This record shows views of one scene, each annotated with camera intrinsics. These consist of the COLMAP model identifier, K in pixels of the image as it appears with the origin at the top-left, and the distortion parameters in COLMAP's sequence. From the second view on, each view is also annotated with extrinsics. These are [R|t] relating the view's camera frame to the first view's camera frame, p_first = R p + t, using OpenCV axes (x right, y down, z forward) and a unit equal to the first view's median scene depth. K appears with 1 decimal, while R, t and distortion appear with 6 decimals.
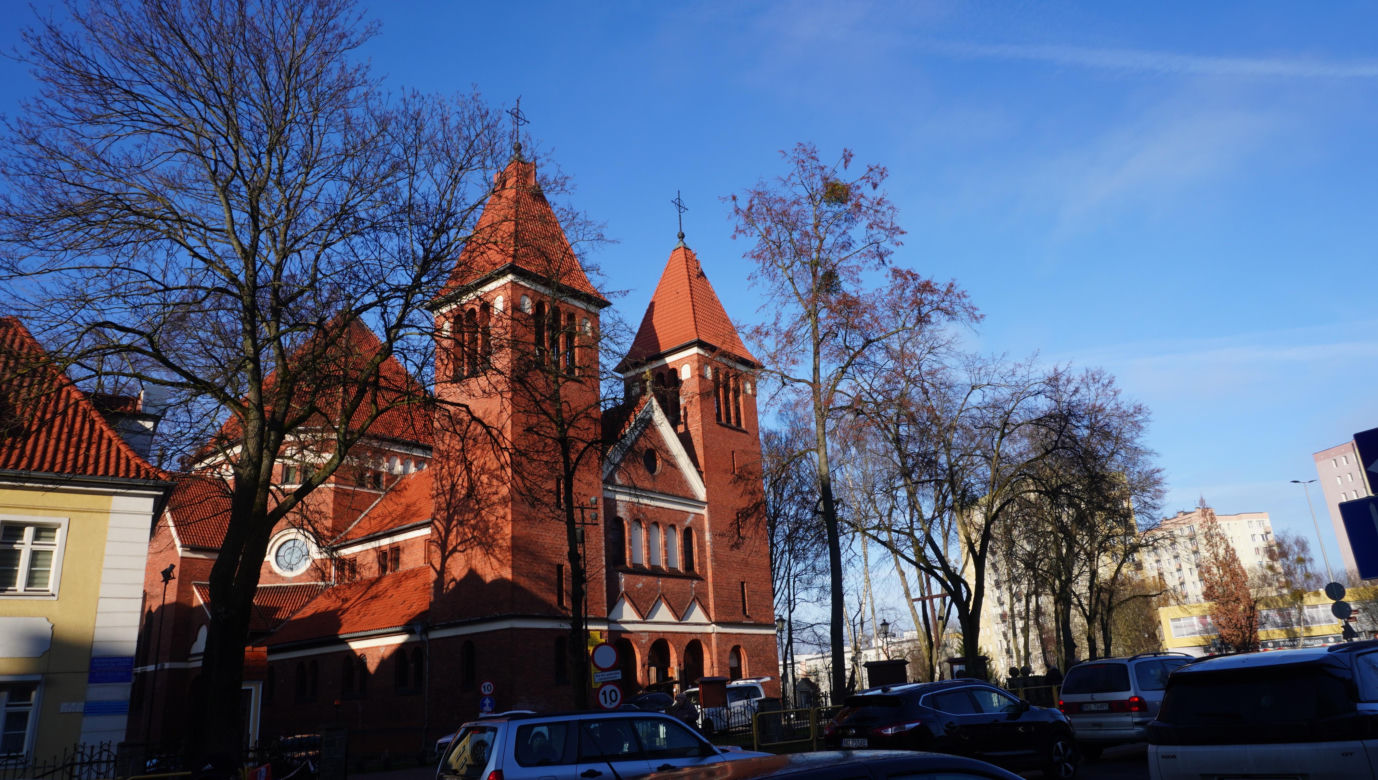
lens RADIAL K [[921.2, 0, 687.7], [0, 921.2, 395.5], [0, 0, 1]] dist [-0.017879, 0.004835]
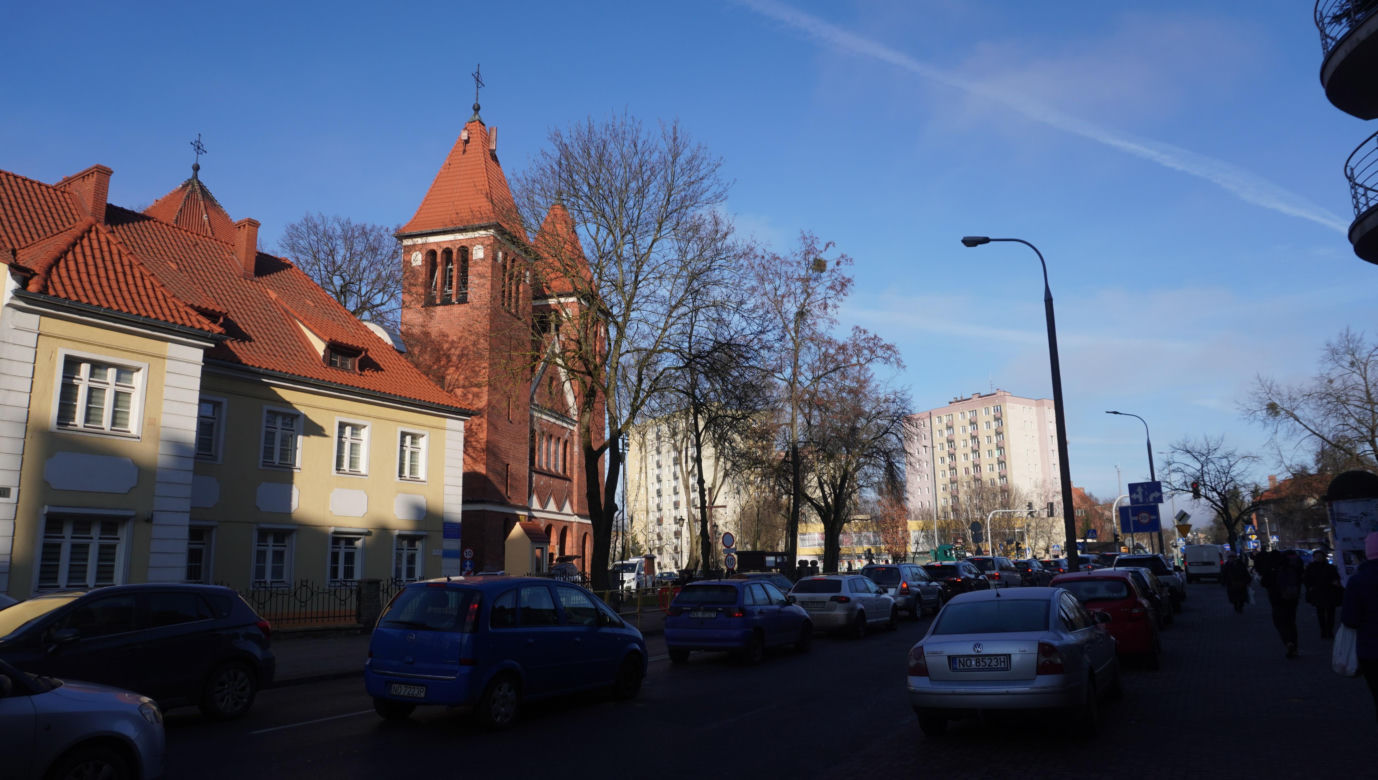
lens RADIAL K [[921.2, 0, 687.1], [0, 921.2, 392.5], [0, 0, 1]] dist [-0.017879, 0.004835]
pose [[0.907001, 0.124101, 0.402428, -0.409045], [-0.168487, 0.982716, 0.076691, -0.053729], [-0.385955, -0.137363, 0.912234, -0.248127]]
